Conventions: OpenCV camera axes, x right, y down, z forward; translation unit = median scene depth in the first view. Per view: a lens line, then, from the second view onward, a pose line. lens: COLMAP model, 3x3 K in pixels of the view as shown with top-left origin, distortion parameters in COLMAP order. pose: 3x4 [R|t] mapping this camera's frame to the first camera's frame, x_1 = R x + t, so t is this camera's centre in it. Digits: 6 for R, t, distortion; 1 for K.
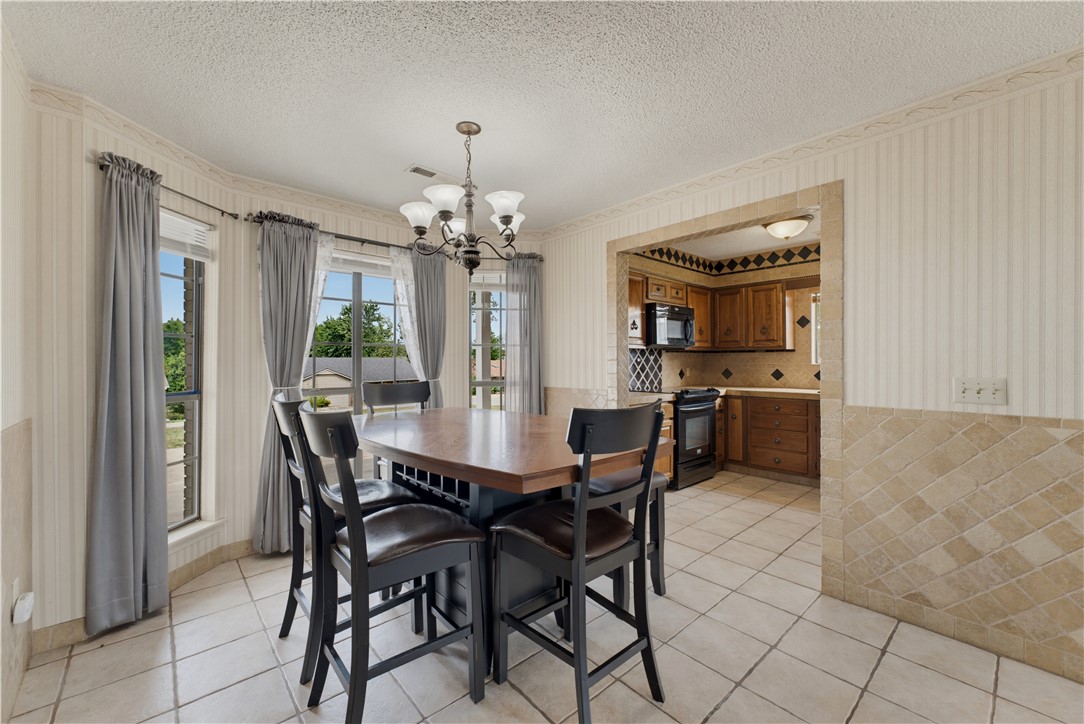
lens RADIAL K [[433.7, 0, 543.4], [0, 433.7, 362.1], [0, 0, 1]] dist [-0.004109, 0.000867]
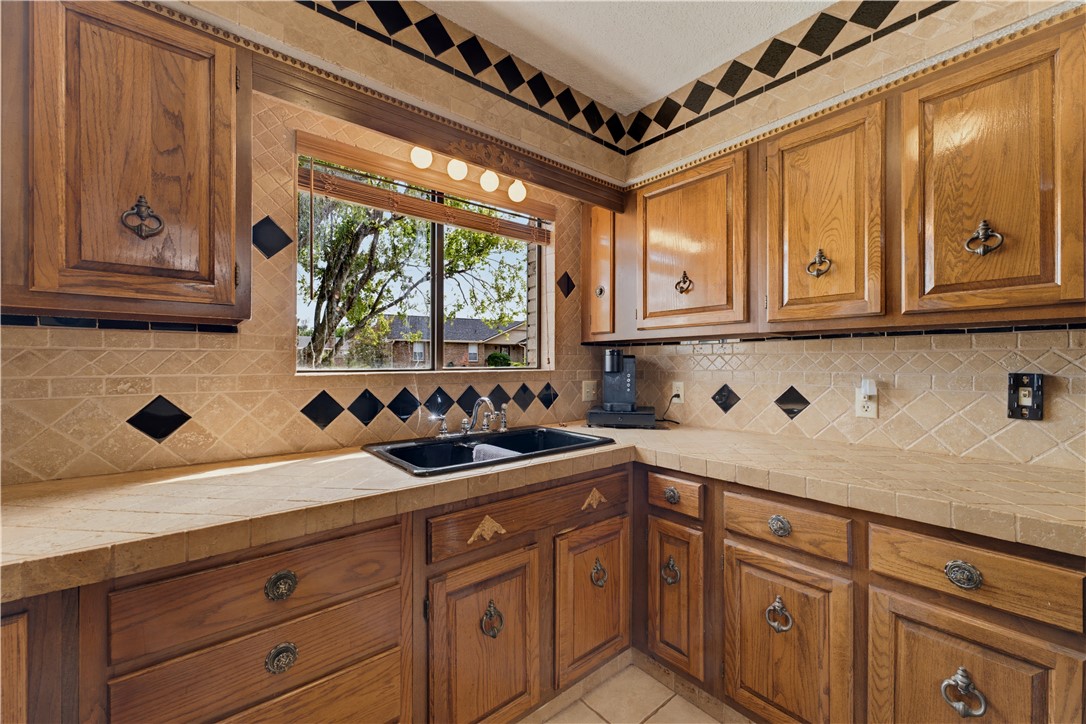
lens RADIAL K [[434.5, 0, 544.1], [0, 434.5, 362.0], [0, 0, 1]] dist [-0.004109, 0.000867]
pose [[0.047940, 0.006356, 0.998830, 0.292720], [-0.007752, 0.999952, -0.005991, -0.004853], [-0.998820, -0.007455, 0.047987, 0.756941]]
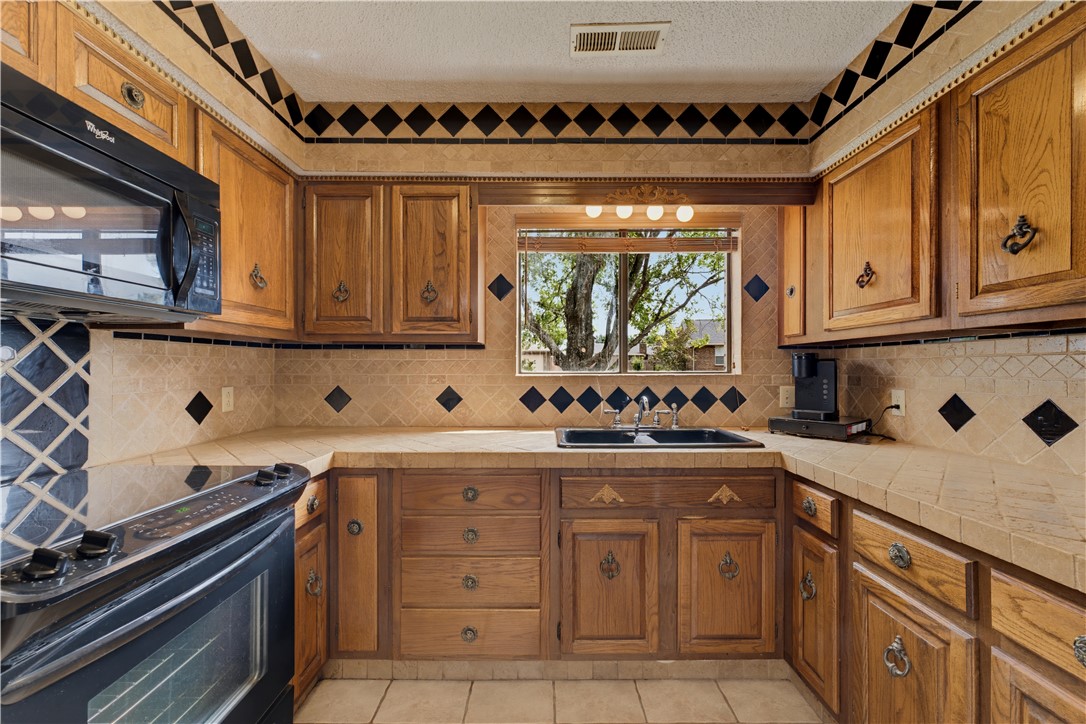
lens RADIAL K [[434.5, 0, 541.7], [0, 434.5, 365.4], [0, 0, 1]] dist [-0.004109, 0.000867]
pose [[0.678454, 0.006622, 0.734613, 0.267966], [-0.007862, 0.999968, -0.001753, -0.006144], [-0.734601, -0.004586, 0.678484, 0.614986]]
